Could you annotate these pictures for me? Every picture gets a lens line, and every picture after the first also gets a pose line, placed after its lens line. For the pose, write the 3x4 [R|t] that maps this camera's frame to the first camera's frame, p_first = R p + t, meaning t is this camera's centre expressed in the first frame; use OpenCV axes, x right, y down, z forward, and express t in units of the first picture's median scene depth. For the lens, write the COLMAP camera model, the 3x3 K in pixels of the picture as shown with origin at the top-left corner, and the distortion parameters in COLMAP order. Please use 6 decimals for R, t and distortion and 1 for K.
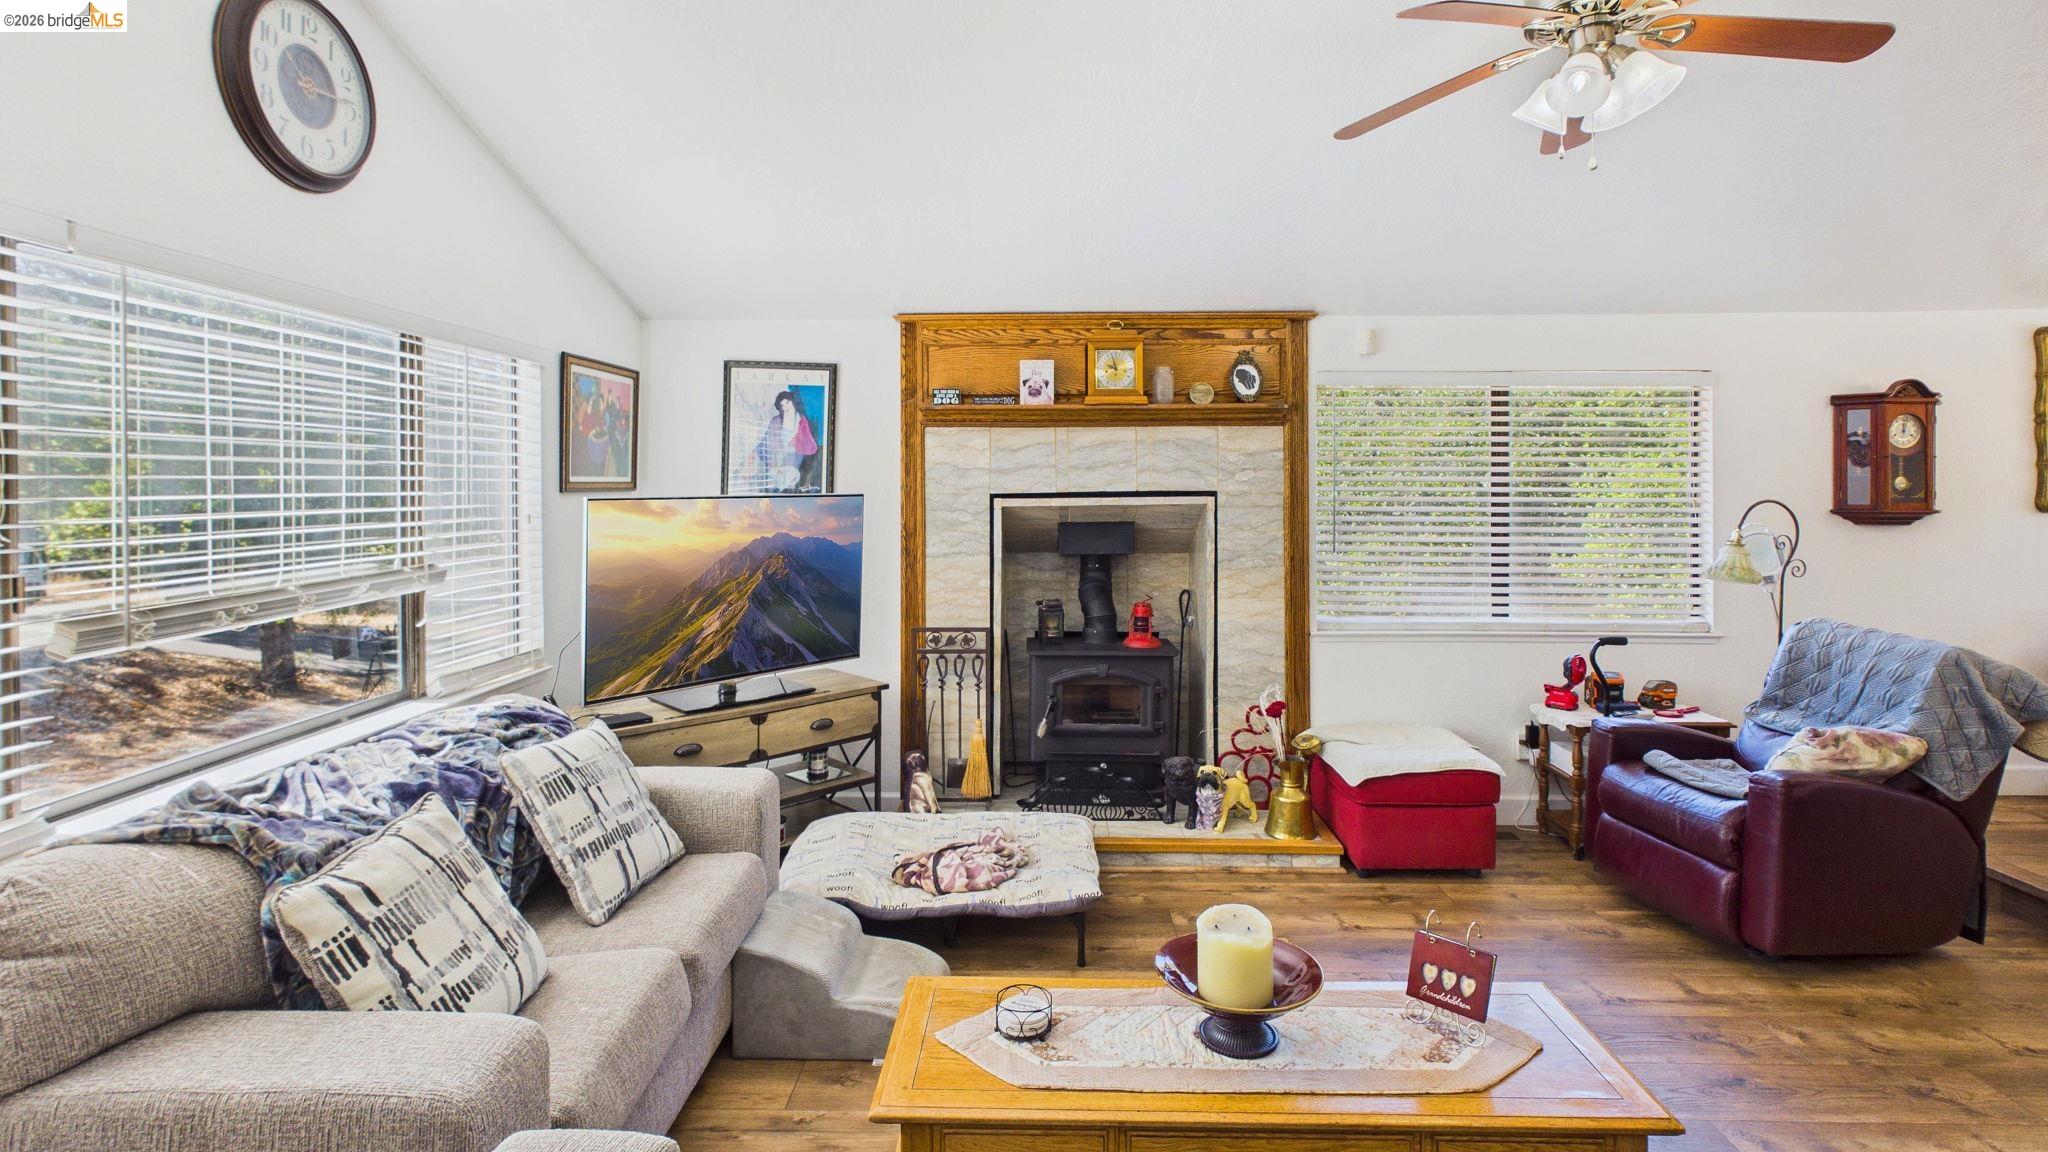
lens RADIAL K [[992.4, 0, 1023.7], [0, 992.4, 488.7], [0, 0, 1]] dist [0.001766, -0.000171]
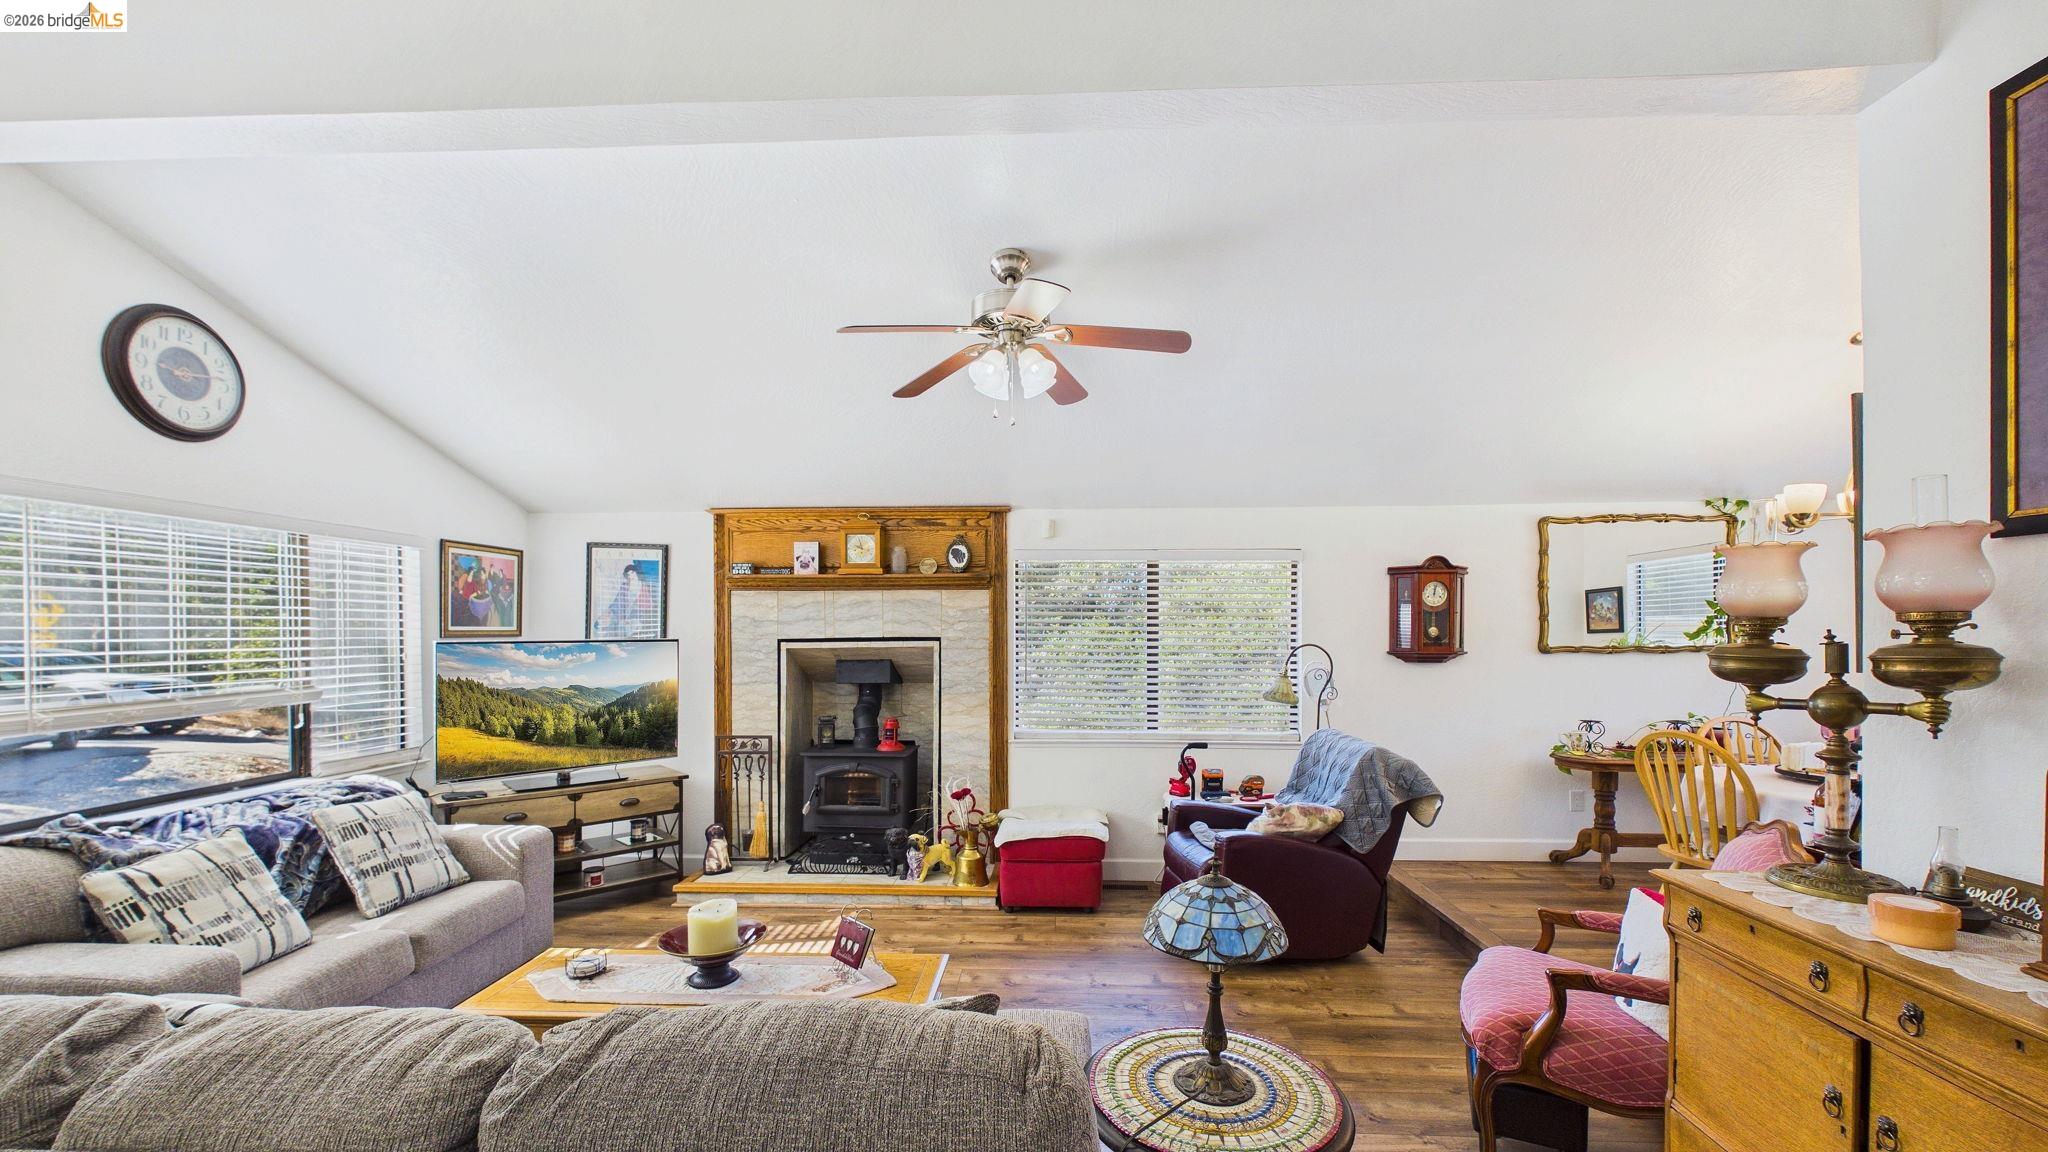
lens RADIAL K [[830.7, 0, 1029.2], [0, 830.7, 642.7], [0, 0, 1]] dist [0.000251, 0.000888]
pose [[0.999783, 0.001051, -0.020790, 0.479814], [-0.000847, 0.999951, 0.009840, -0.002008], [0.020799, -0.009821, 0.999735, -0.205876]]
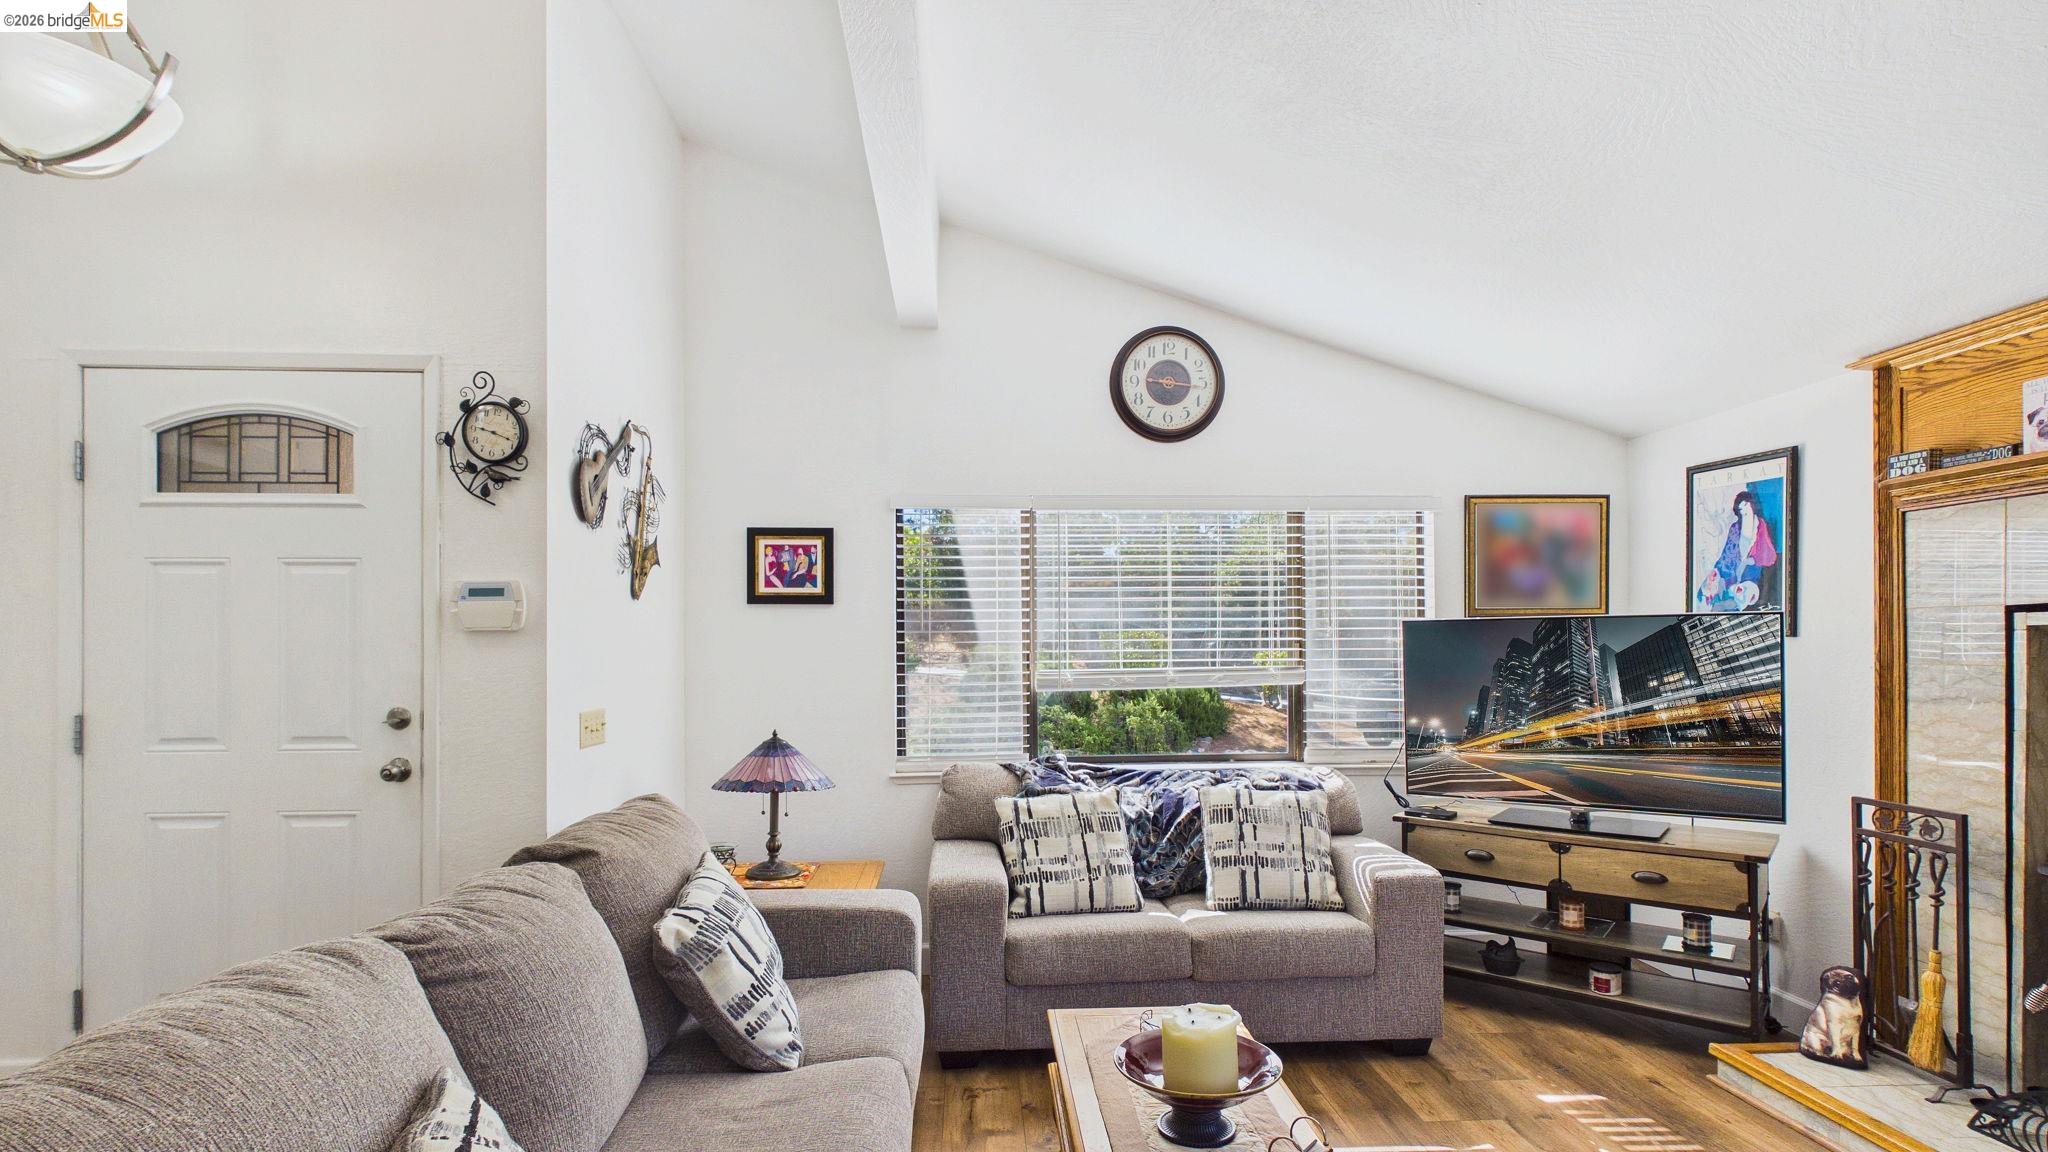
lens RADIAL K [[992.4, 0, 1012.2], [0, 992.4, 641.9], [0, 0, 1]] dist [0.001766, -0.000171]
pose [[0.071741, -0.002365, -0.997420, 0.769026], [0.001563, 0.999996, -0.002258, 0.039795], [0.997422, -0.001397, 0.071745, 0.472066]]
